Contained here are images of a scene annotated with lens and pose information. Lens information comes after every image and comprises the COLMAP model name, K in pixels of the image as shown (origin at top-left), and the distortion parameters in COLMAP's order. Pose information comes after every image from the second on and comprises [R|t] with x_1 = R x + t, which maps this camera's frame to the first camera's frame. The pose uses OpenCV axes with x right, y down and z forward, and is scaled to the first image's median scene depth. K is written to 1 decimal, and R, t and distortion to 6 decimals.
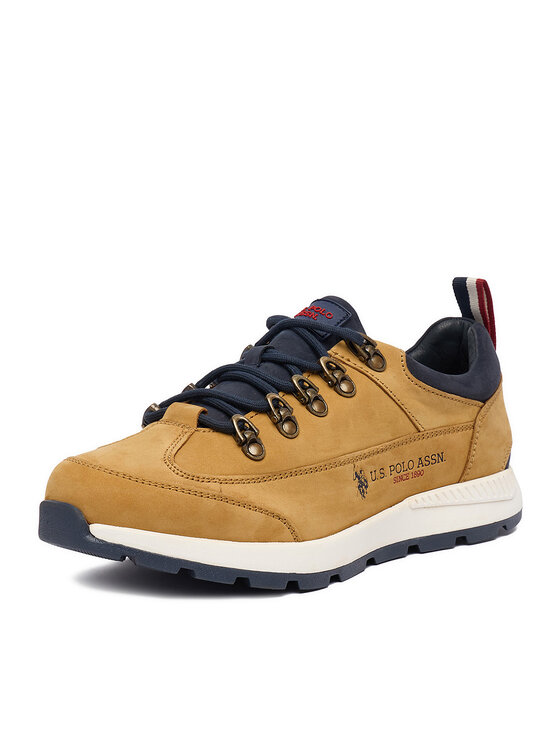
lens RADIAL K [[1608.2, 0, 280.0], [0, 1608.2, 373.0], [0, 0, 1]] dist [0.010485, 0.027901]
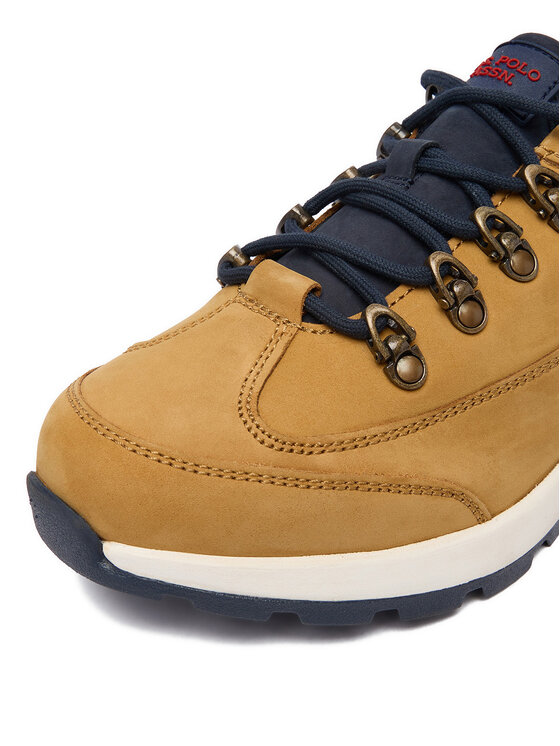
lens RADIAL K [[1000.3, 0, 195.7], [0, 1000.3, 373.0], [0, 0, 1]] dist [0.135079, -0.388344]
pose [[0.982656, 0.009861, -0.185174, -0.022761], [0.051415, 0.944945, 0.323166, -0.064110], [0.178166, -0.327081, 0.928049, 0.656484]]
